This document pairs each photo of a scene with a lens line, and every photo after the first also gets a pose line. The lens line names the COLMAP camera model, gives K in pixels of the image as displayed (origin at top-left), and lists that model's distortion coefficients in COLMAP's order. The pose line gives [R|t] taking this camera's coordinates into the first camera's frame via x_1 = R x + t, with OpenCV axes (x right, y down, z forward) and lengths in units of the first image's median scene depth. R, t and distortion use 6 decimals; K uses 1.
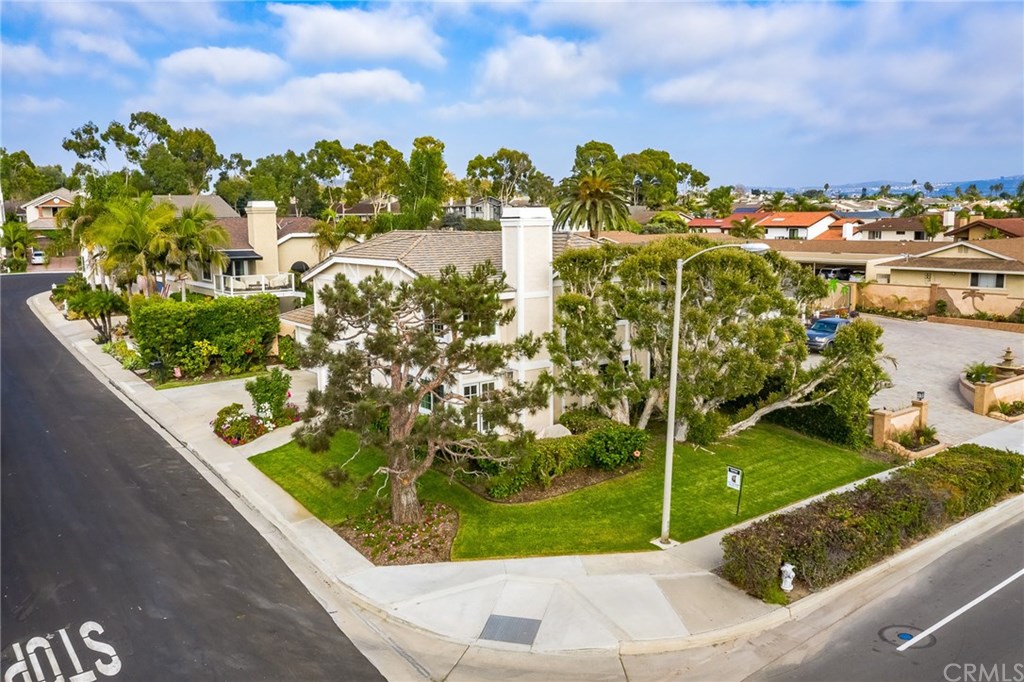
lens RADIAL K [[803.4, 0, 510.3], [0, 803.4, 338.5], [0, 0, 1]] dist [-0.009711, -0.000375]
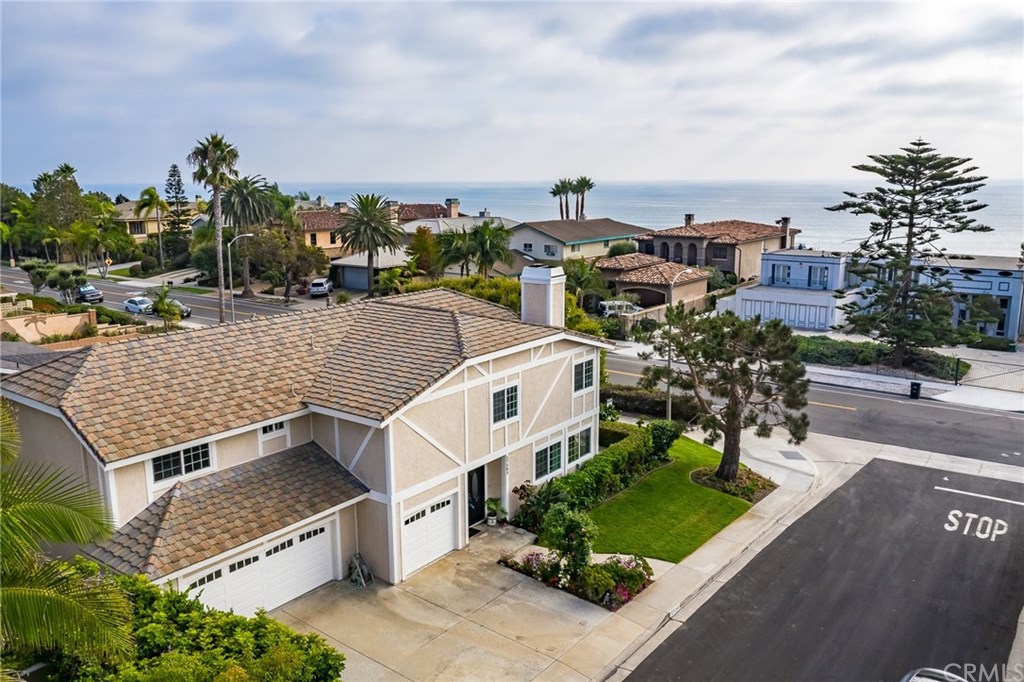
lens RADIAL K [[803.4, 0, 507.9], [0, 803.4, 341.8], [0, 0, 1]] dist [-0.009711, -0.000375]
pose [[-0.281539, -0.175941, 0.943282, -1.451196], [0.151642, 0.962535, 0.224792, -0.435955], [-0.947492, 0.206329, -0.244311, 1.800106]]
